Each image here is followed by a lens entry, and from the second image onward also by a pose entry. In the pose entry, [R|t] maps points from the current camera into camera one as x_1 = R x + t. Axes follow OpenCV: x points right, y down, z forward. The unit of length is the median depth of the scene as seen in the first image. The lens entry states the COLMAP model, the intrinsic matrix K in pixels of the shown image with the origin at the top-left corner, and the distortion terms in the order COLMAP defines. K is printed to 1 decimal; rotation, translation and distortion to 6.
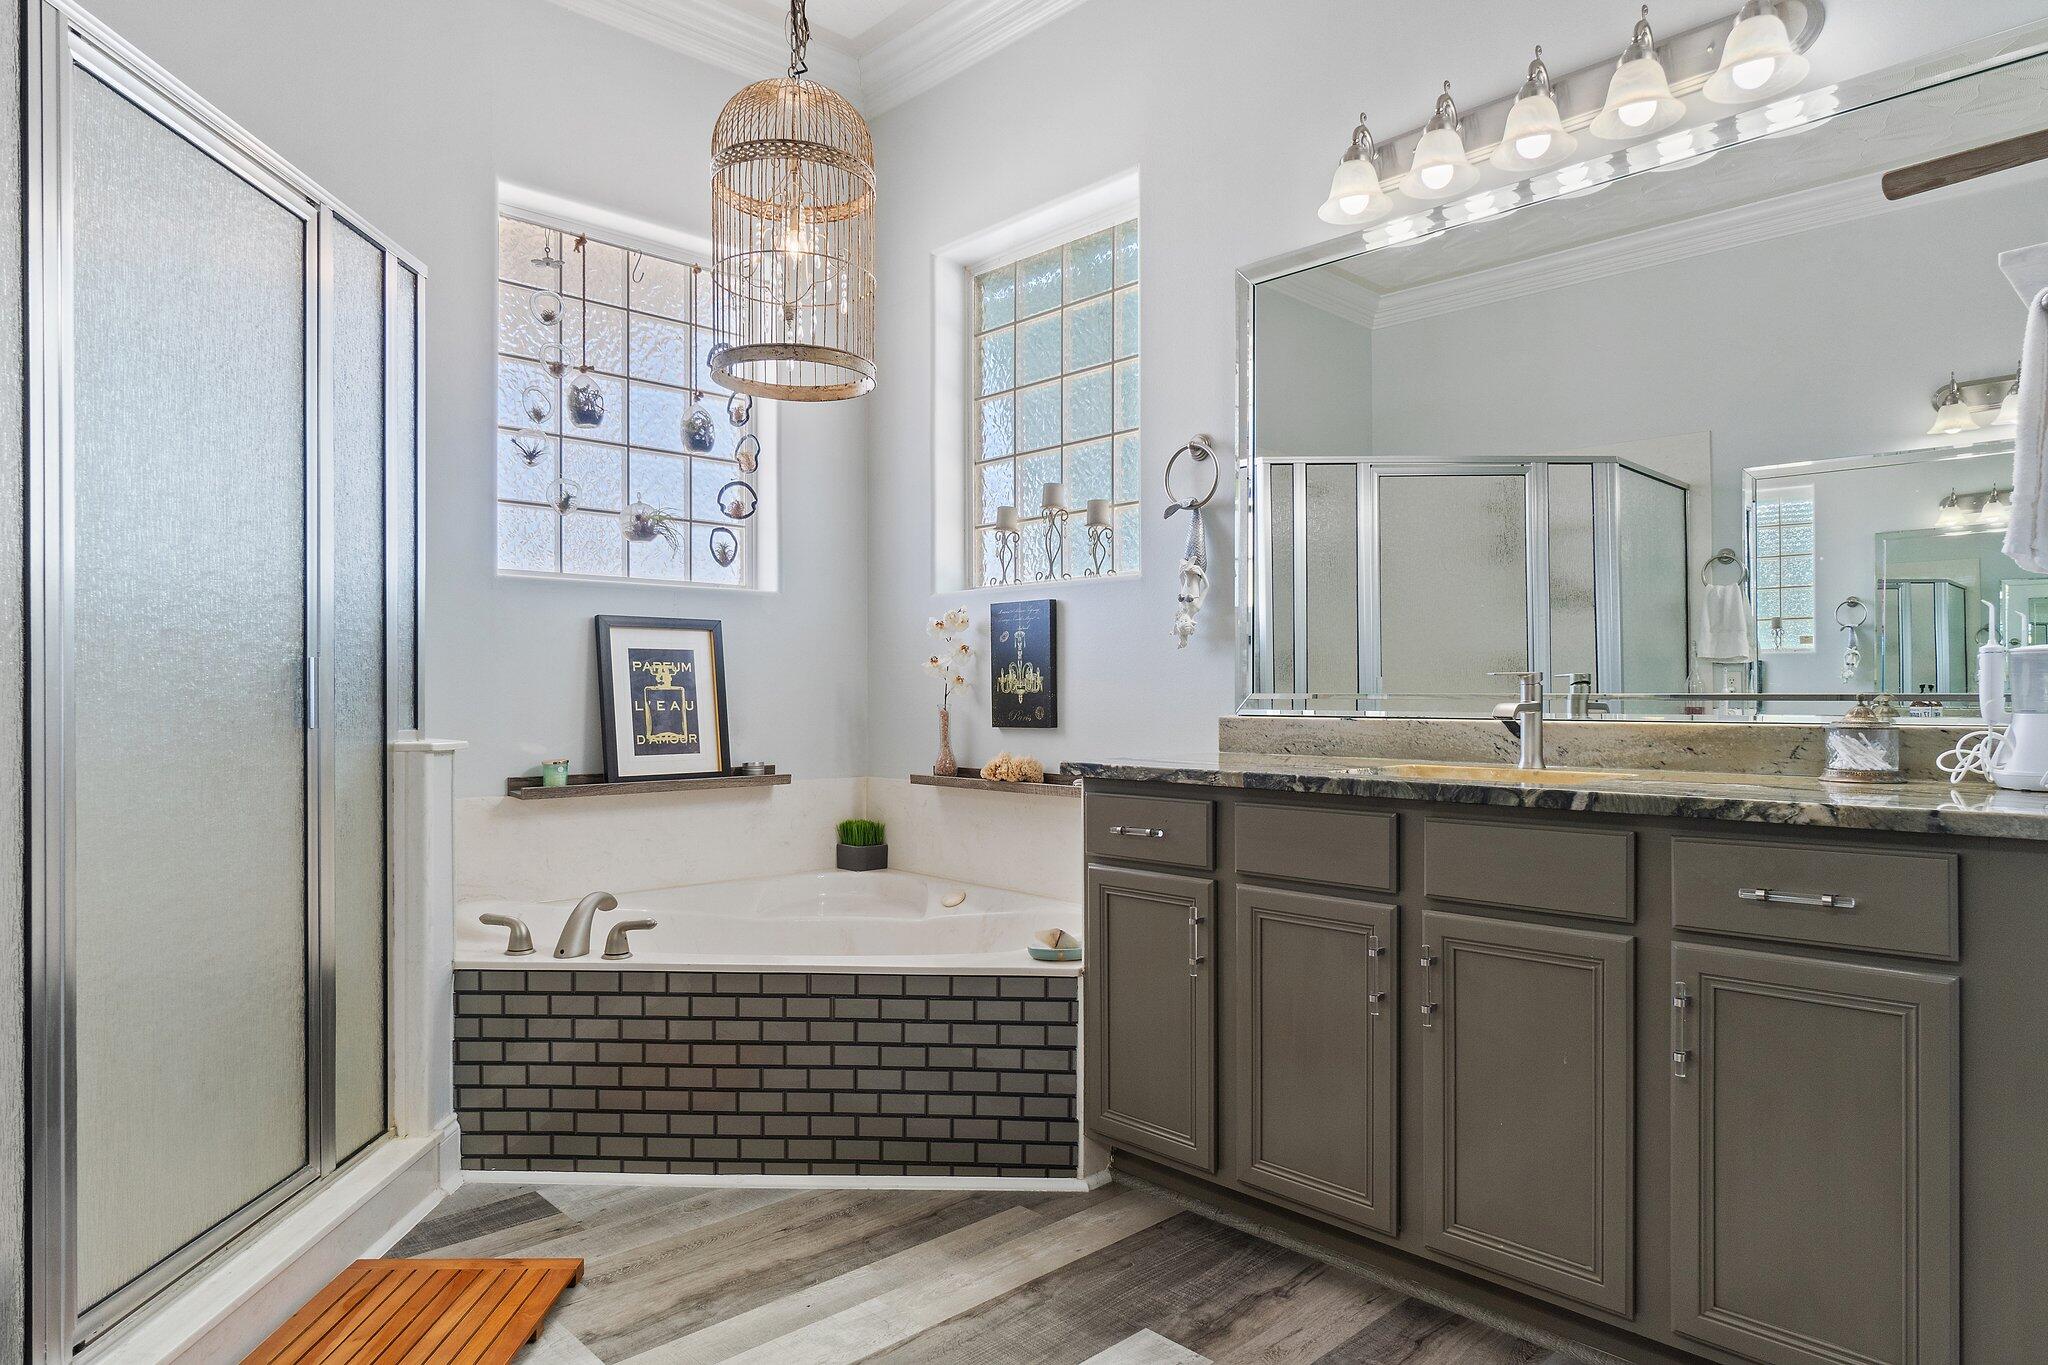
lens RADIAL K [[1231.4, 0, 1044.3], [0, 1231.4, 706.2], [0, 0, 1]] dist [-0.001740, -0.003404]
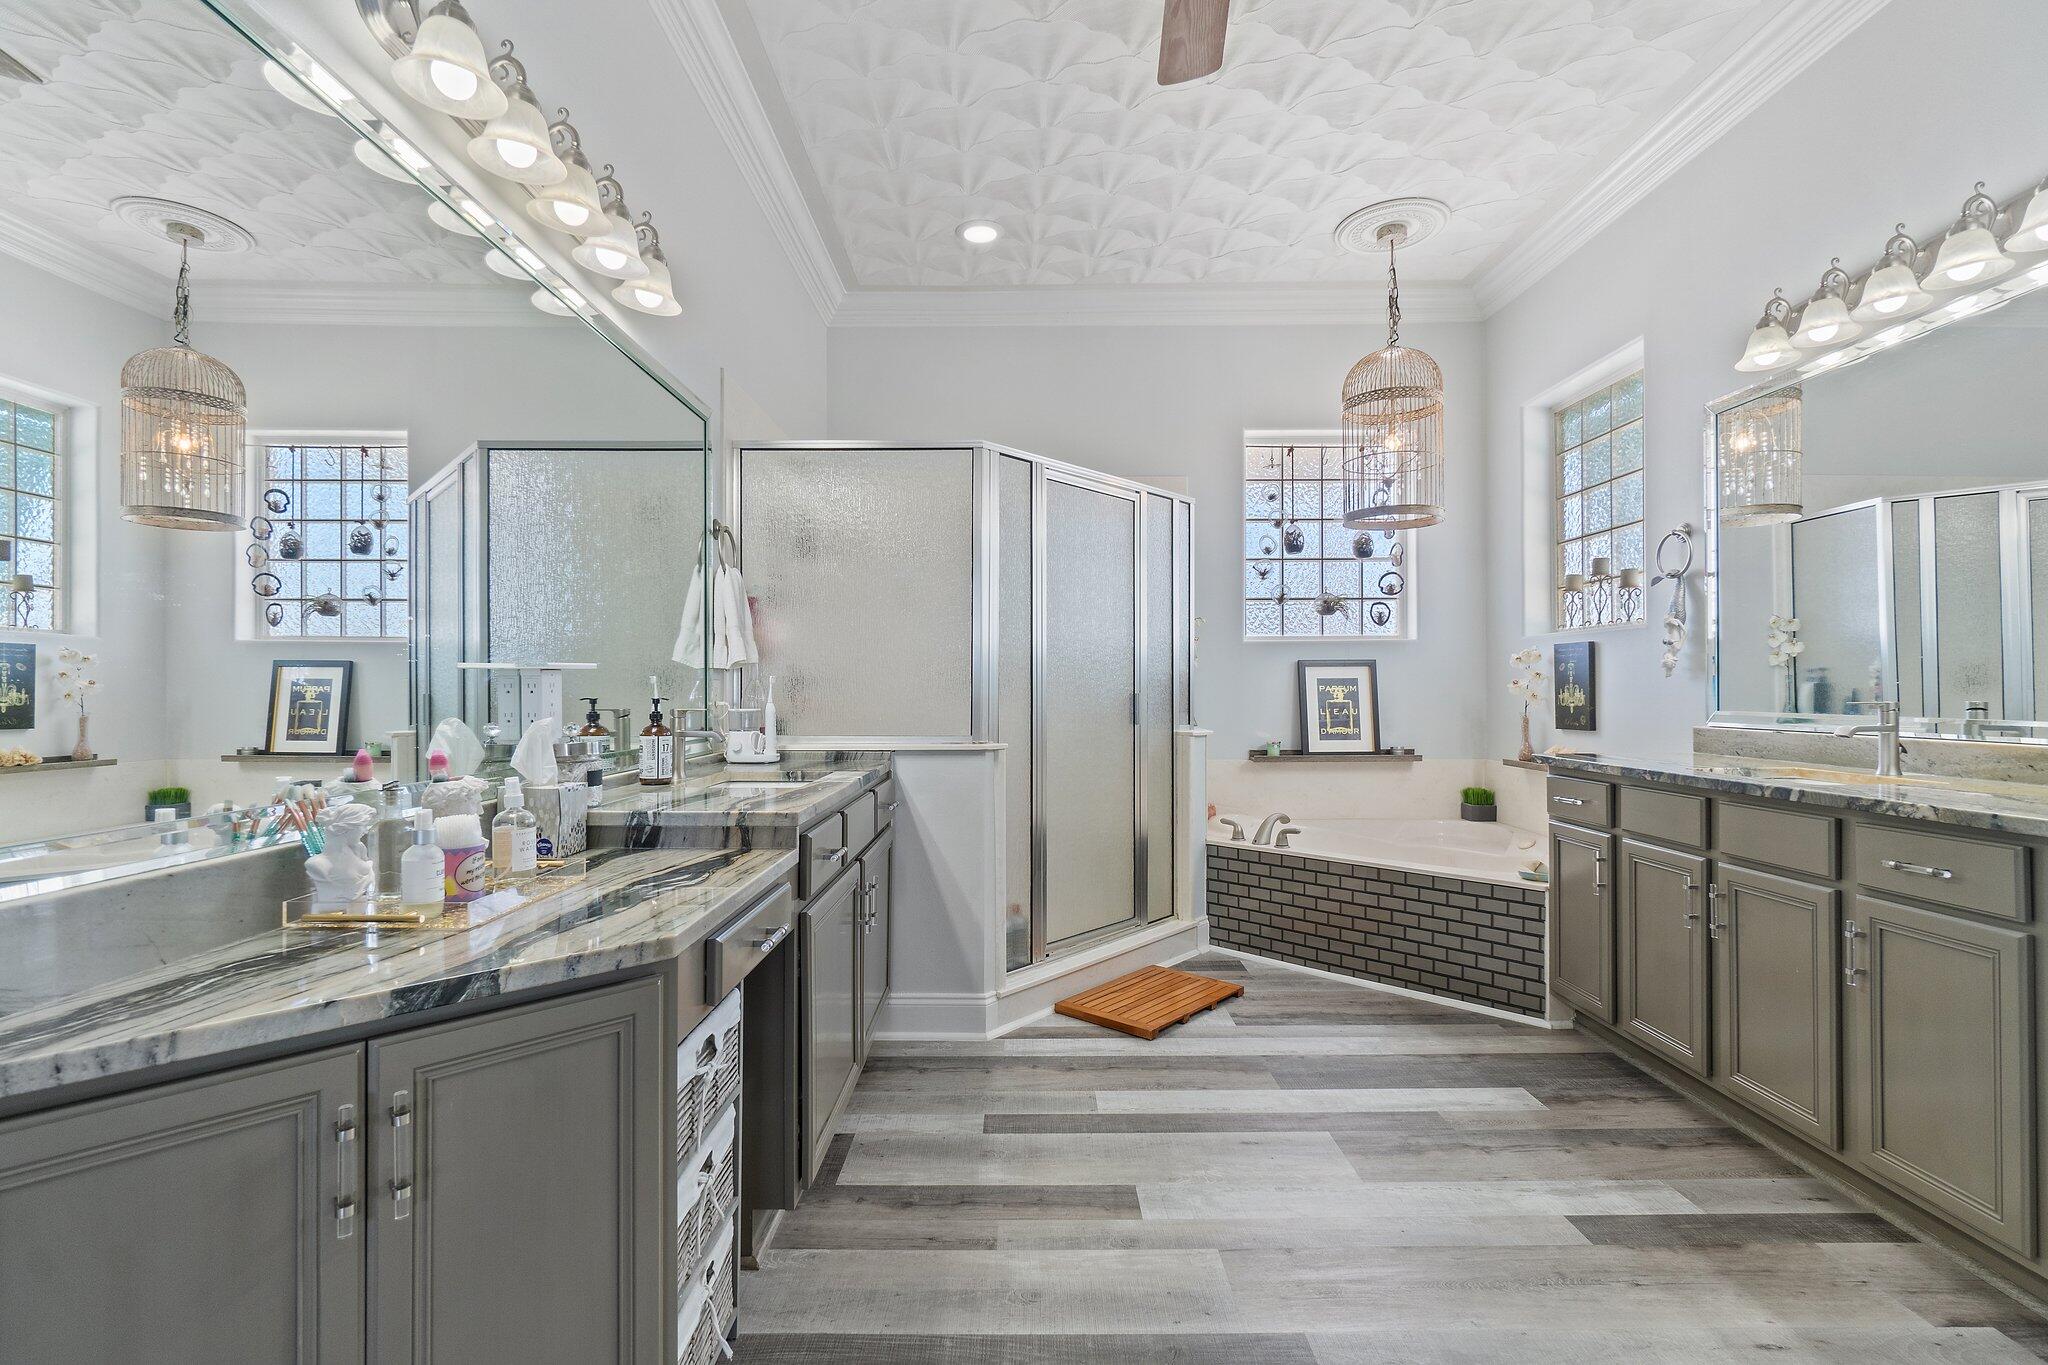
lens RADIAL K [[978.3, 0, 1025.5], [0, 978.3, 681.0], [0, 0, 1]] dist [0.004108, -0.001404]
pose [[0.723514, -0.007826, -0.690265, 0.411924], [-0.001406, 0.999917, -0.012811, -0.032277], [0.690308, 0.010239, 0.723443, -0.366060]]
